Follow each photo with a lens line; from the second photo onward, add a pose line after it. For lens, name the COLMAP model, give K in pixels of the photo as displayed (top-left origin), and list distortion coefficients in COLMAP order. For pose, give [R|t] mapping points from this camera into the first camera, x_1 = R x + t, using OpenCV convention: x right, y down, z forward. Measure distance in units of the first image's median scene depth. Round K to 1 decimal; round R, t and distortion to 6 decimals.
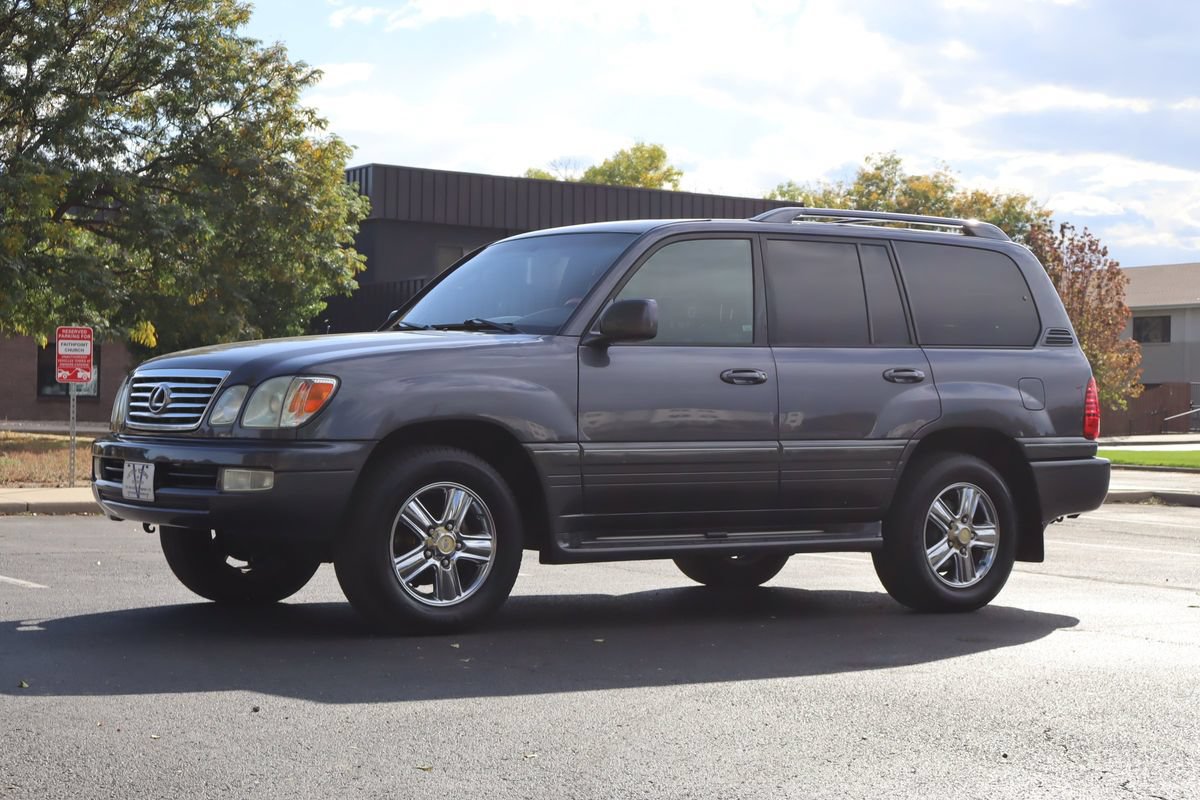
lens RADIAL K [[2264.8, 0, 600.0], [0, 2264.8, 400.0], [0, 0, 1]] dist [0.005852, 0.119648]
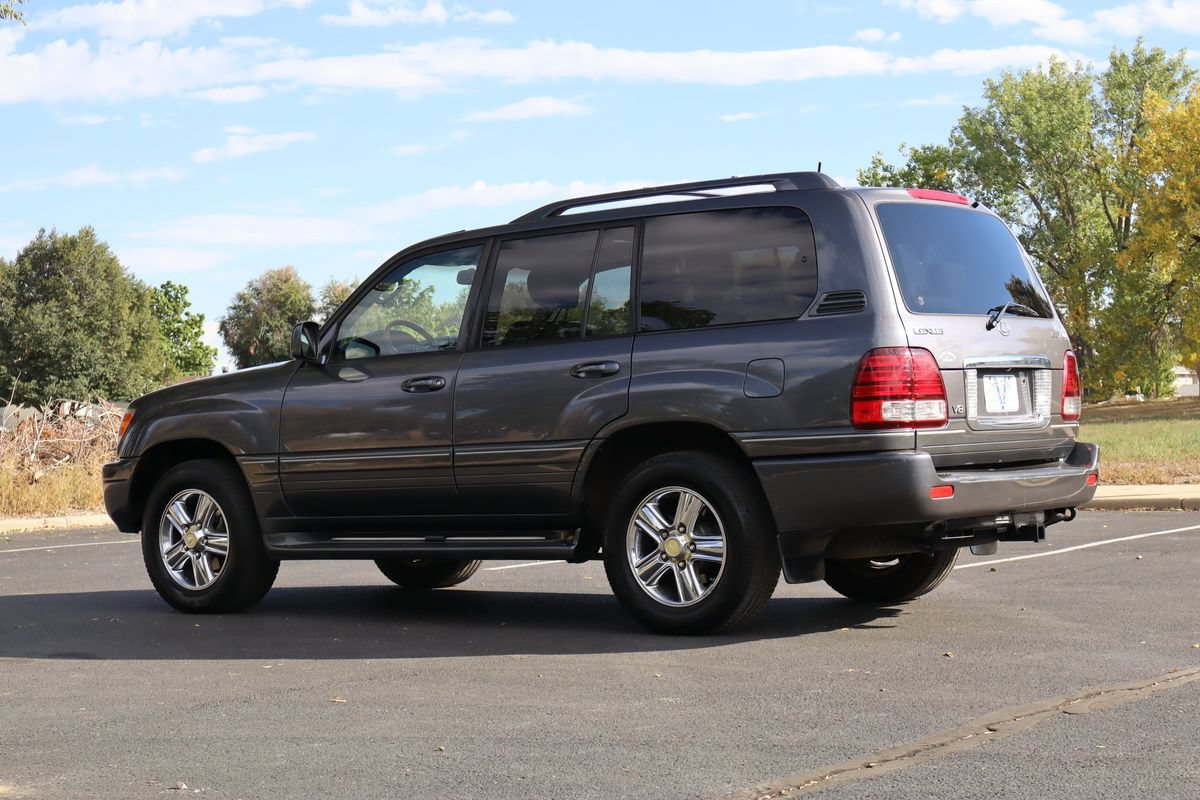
lens RADIAL K [[2133.3, 0, 600.0], [0, 2133.3, 400.0], [0, 0, 1]] dist [0.016891, -0.081994]
pose [[0.308137, -0.038191, -0.950575, 0.929525], [0.043738, 0.998706, -0.025946, 0.023237], [0.950336, -0.033581, 0.309408, 0.720797]]
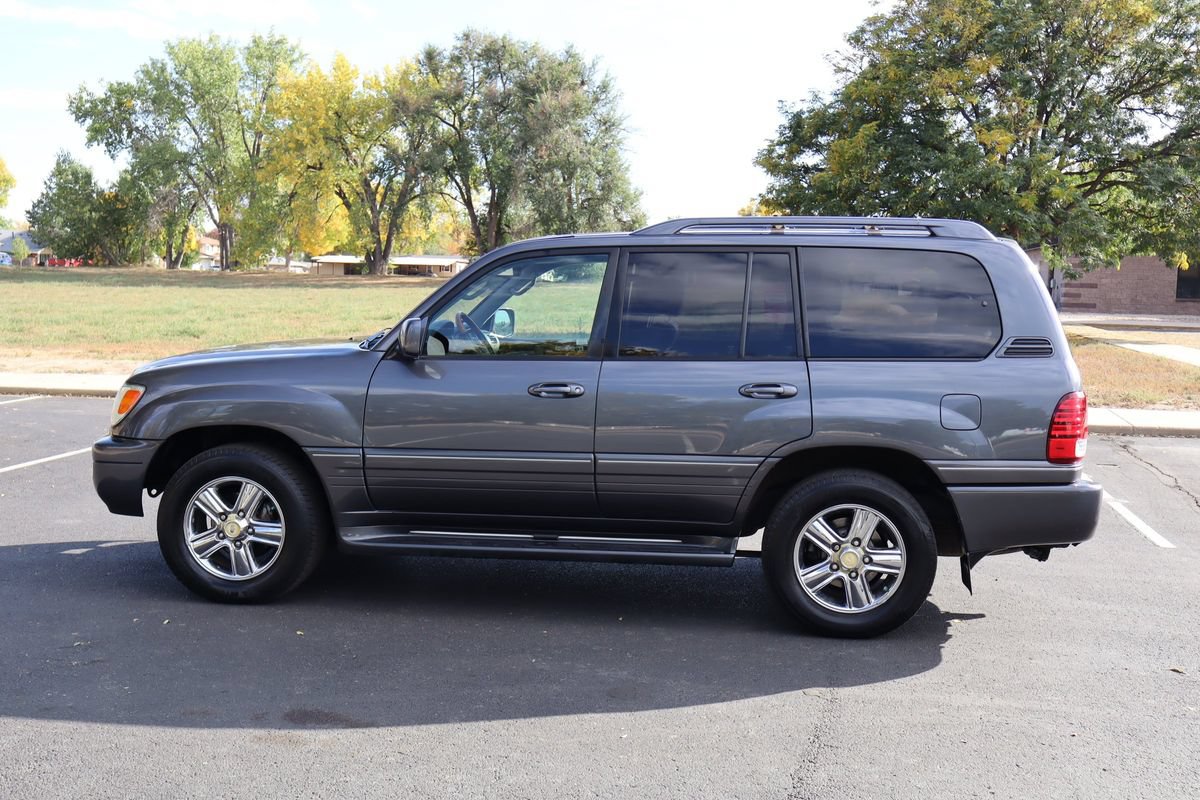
lens RADIAL K [[1375.9, 0, 600.0], [0, 1375.9, 400.0], [0, 0, 1]] dist [0.006269, 0.017854]
pose [[0.740722, 0.059978, -0.669129, 0.463534], [-0.004403, 0.996419, 0.084441, -0.054843], [0.671797, -0.059602, 0.738333, 0.508011]]
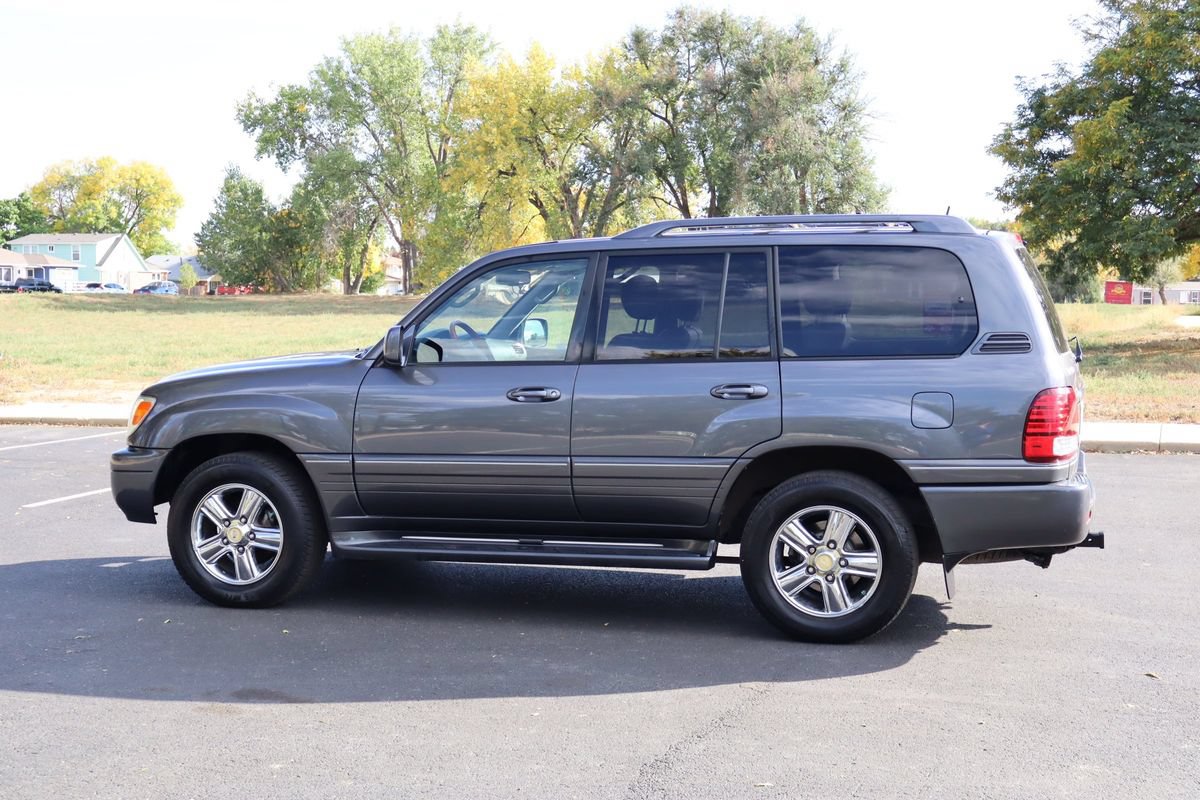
lens RADIAL K [[1649.5, 0, 600.0], [0, 1649.5, 400.0], [0, 0, 1]] dist [-0.003591, 0.027561]
pose [[0.627096, 0.033426, -0.778224, 0.626261], [0.018192, 0.998178, 0.057533, -0.047427], [0.778729, -0.050236, 0.625346, 0.507225]]
